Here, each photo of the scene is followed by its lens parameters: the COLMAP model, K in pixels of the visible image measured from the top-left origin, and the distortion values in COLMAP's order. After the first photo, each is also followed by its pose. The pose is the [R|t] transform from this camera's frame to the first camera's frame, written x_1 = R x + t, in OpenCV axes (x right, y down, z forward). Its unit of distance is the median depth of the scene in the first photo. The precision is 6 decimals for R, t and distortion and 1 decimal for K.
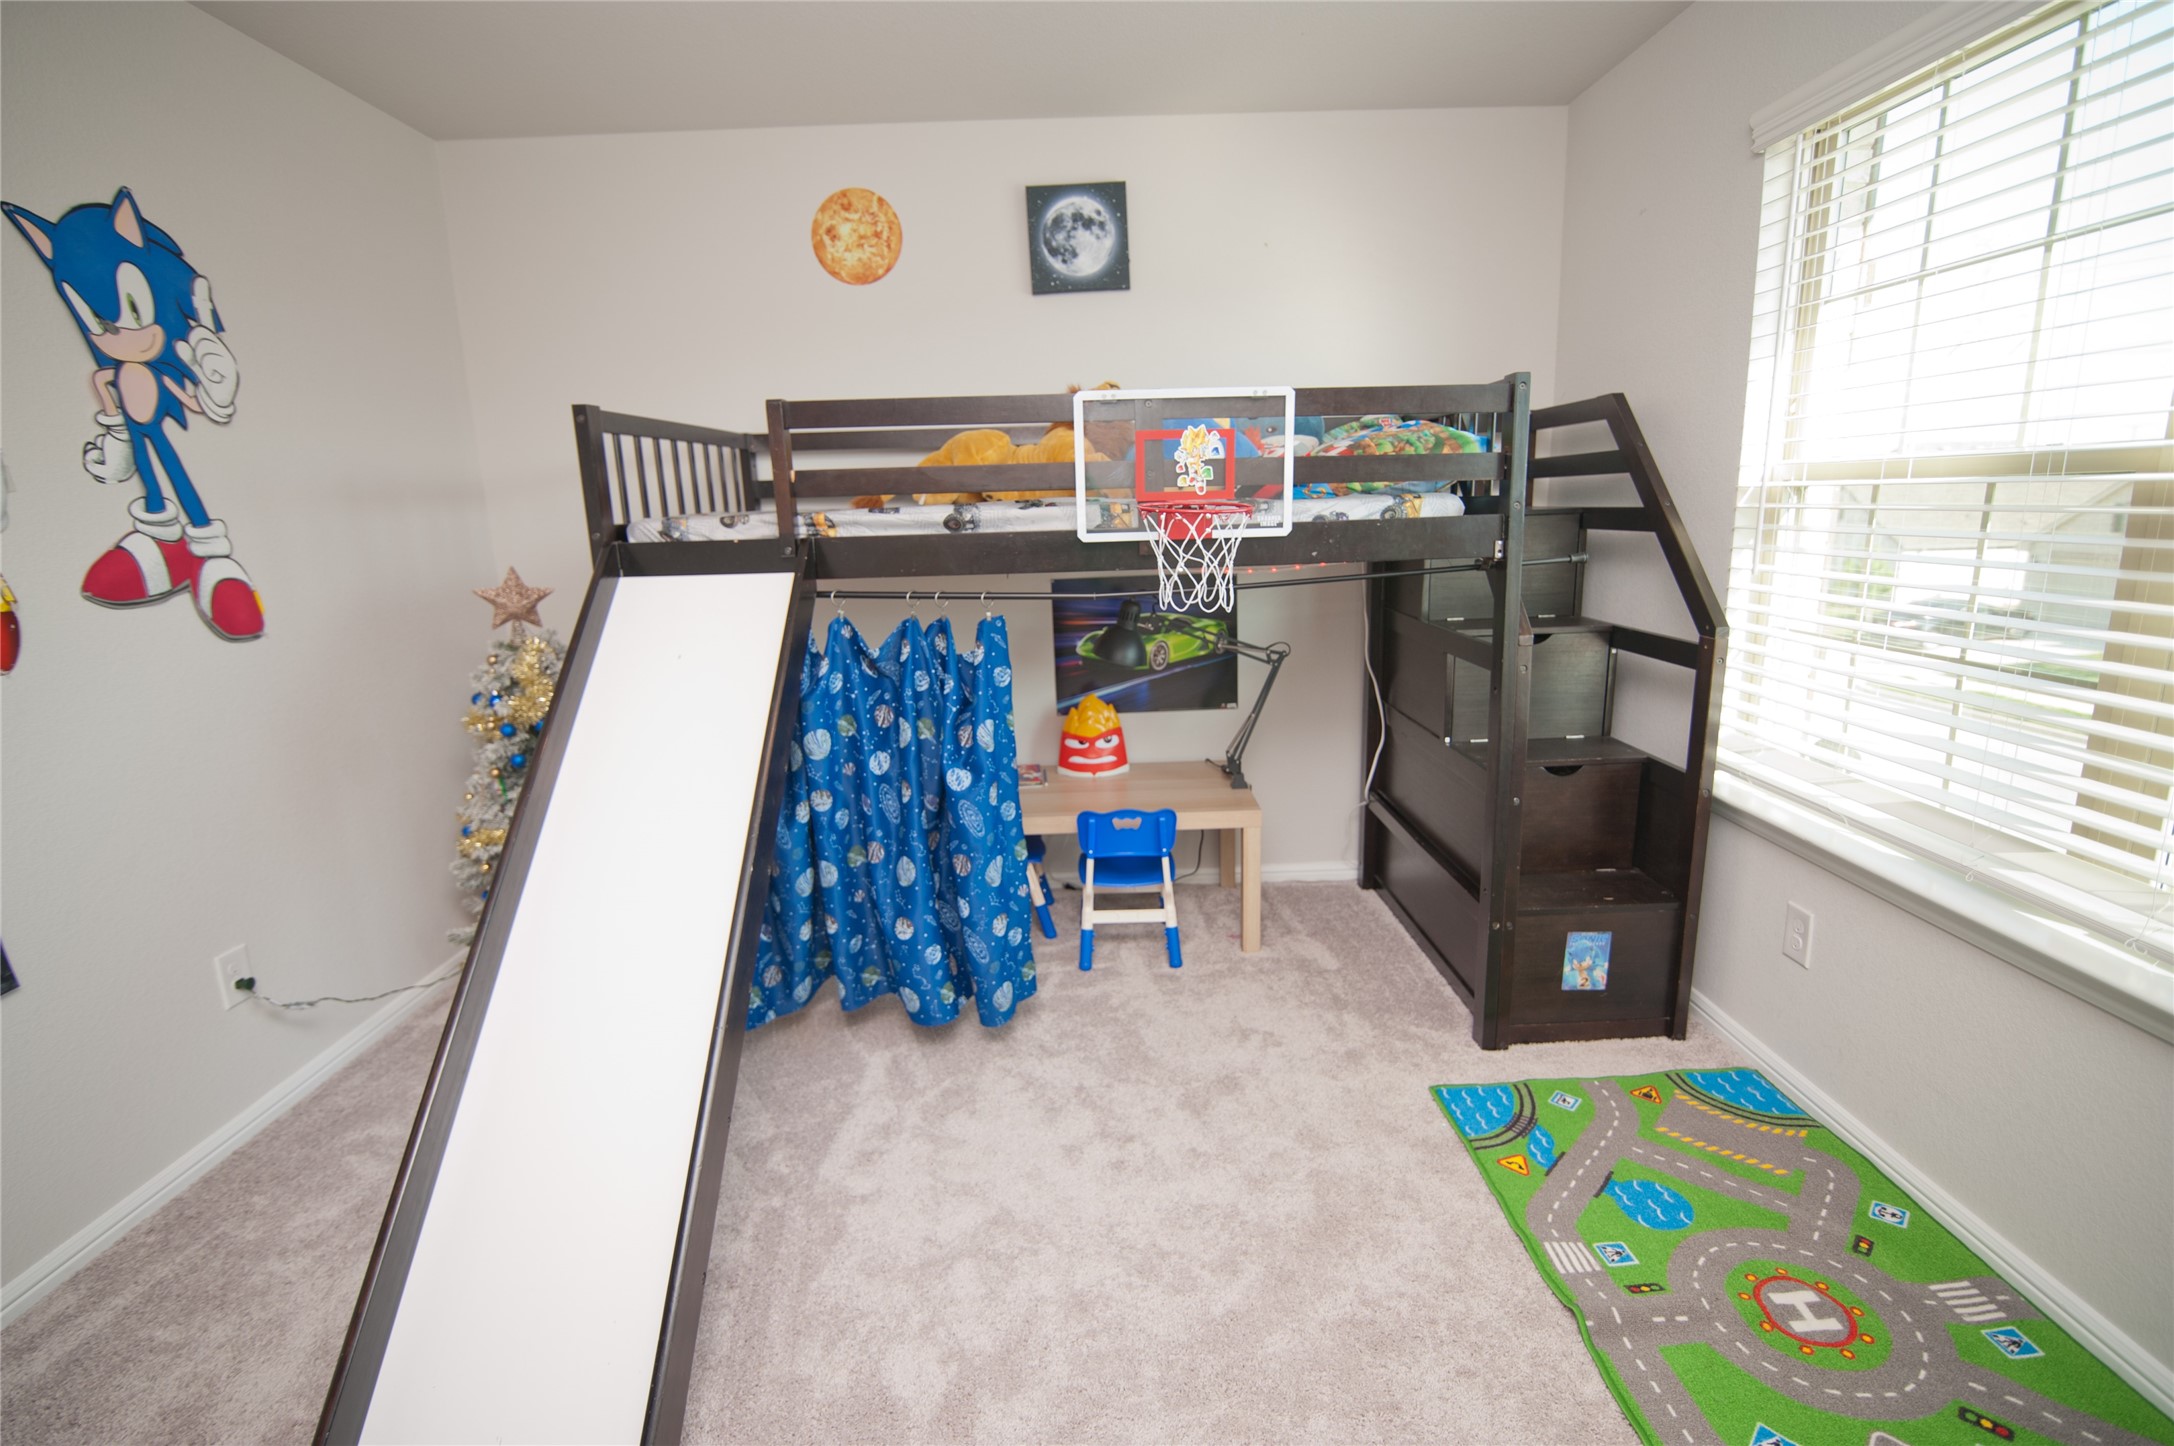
lens RADIAL K [[994.5, 0, 1092.6], [0, 994.5, 725.9], [0, 0, 1]] dist [-0.021206, -0.000745]
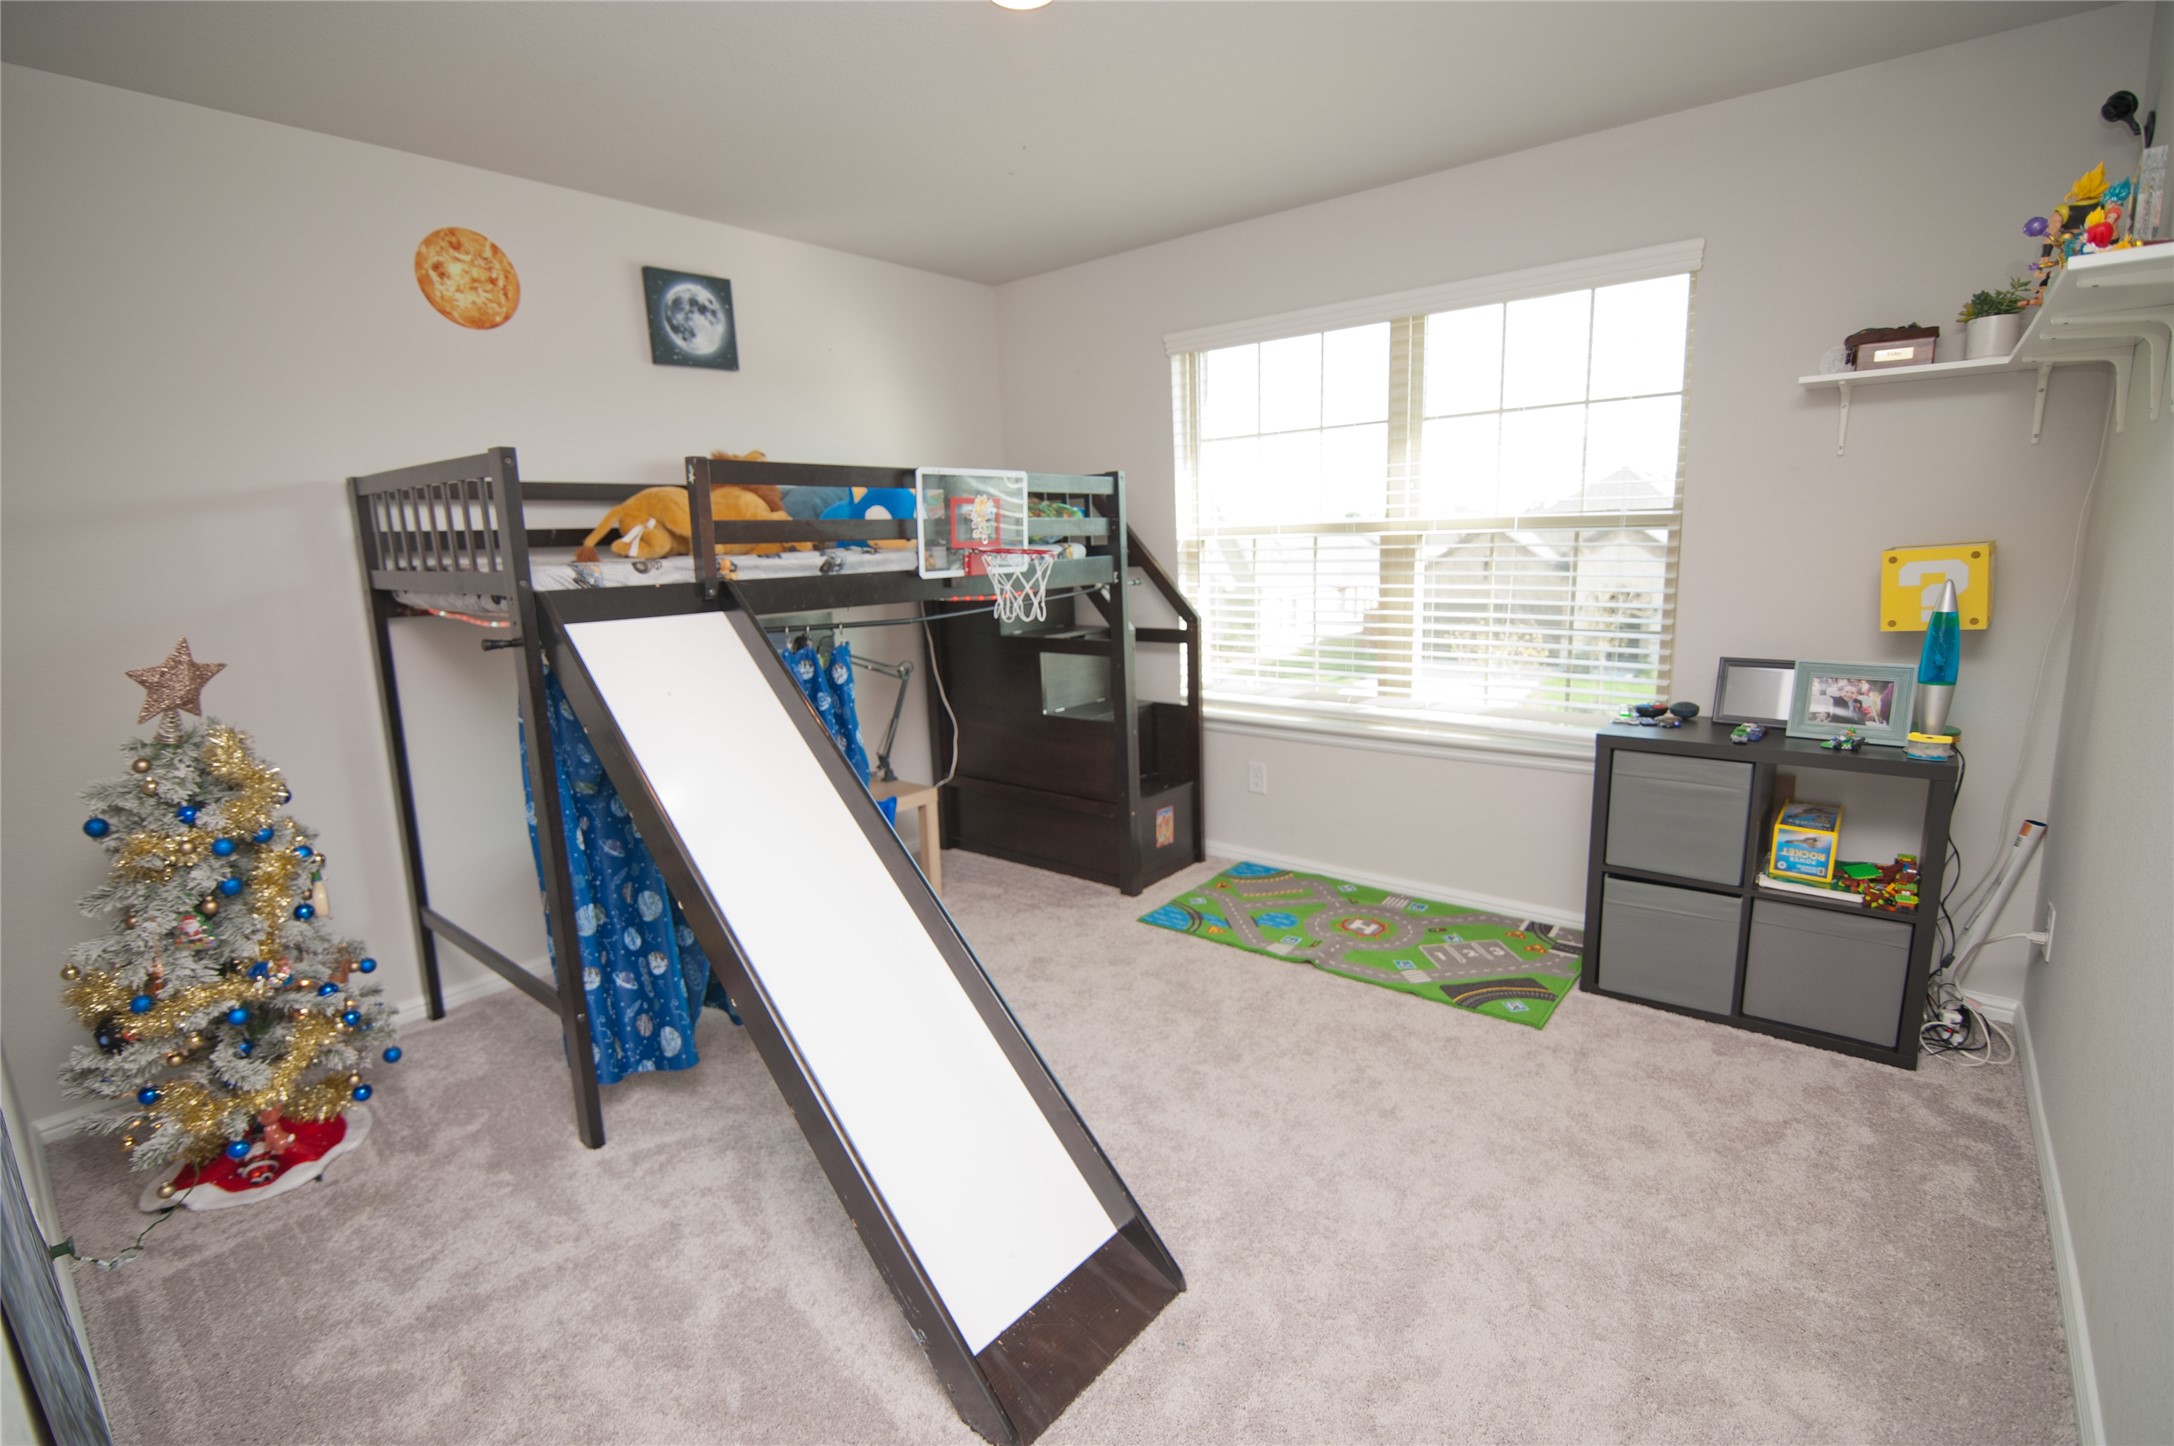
lens RADIAL K [[994.5, 0, 1092.6], [0, 994.5, 725.9], [0, 0, 1]] dist [-0.021206, -0.000745]
pose [[0.644198, -0.133554, 0.753109, -0.807794], [0.180864, 0.983311, 0.019669, 0.020850], [-0.743167, 0.123540, 0.657602, -0.013116]]
